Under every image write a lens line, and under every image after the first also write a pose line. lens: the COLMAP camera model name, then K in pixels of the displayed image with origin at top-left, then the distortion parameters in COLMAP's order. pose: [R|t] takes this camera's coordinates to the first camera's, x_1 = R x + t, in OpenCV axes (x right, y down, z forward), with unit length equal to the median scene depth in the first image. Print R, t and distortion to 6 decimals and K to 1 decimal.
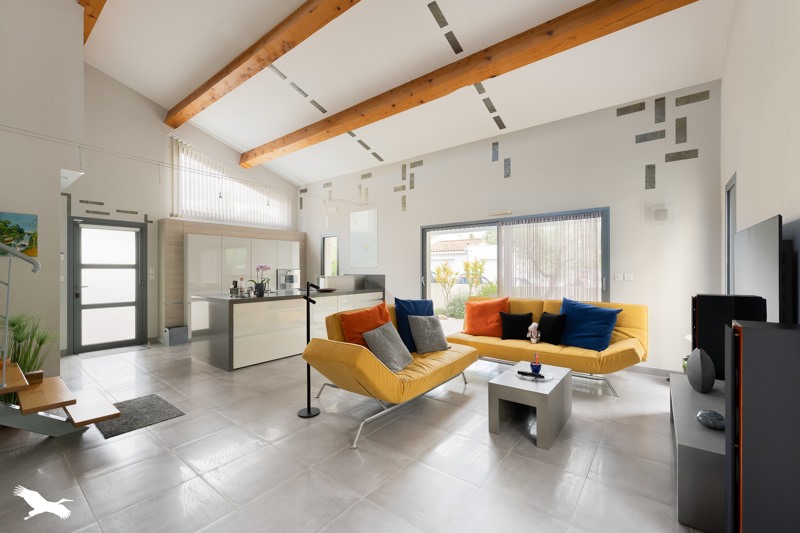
lens RADIAL K [[334.9, 0, 410.6], [0, 334.9, 273.1], [0, 0, 1]] dist [0.001454, -0.000471]
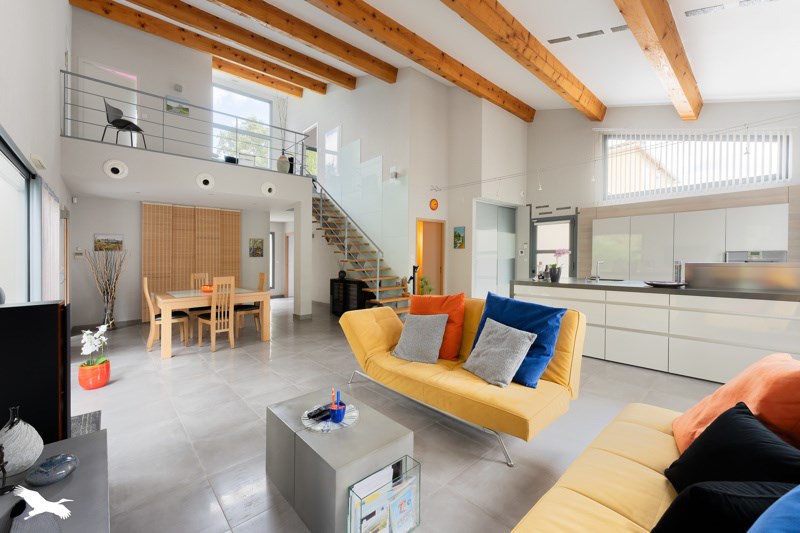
lens RADIAL K [[327.3, 0, 400.9], [0, 327.3, 255.0], [0, 0, 1]] dist [0.000313, 0.000028]
pose [[-0.185693, 0.000999, -0.982607, 0.560537], [0.002805, 0.999996, 0.000486, -0.009076], [0.982604, -0.002665, -0.185695, 0.717199]]
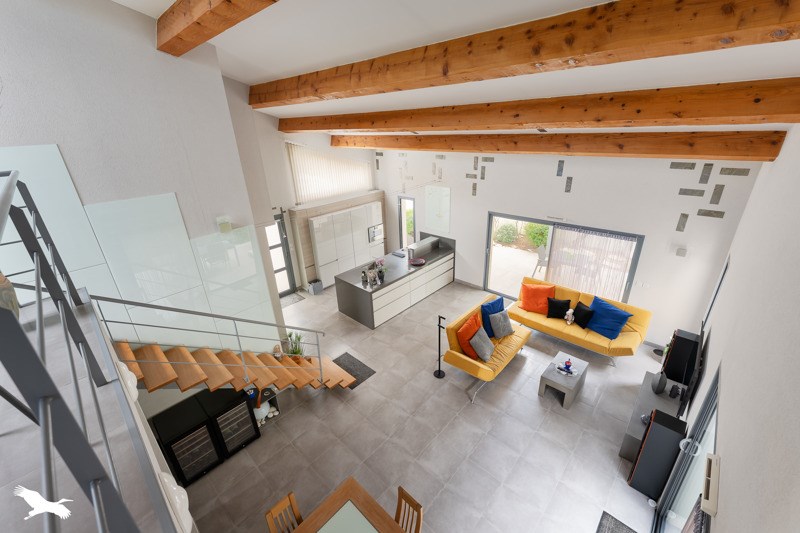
lens RADIAL K [[327.3, 0, 397.3], [0, 327.3, 267.6], [0, 0, 1]] dist [0.000313, 0.000028]
pose [[0.992364, 0.004068, -0.123275, -0.189717], [0.045846, 0.915682, 0.399280, -0.545821], [0.114505, -0.401883, 0.908503, -0.294230]]
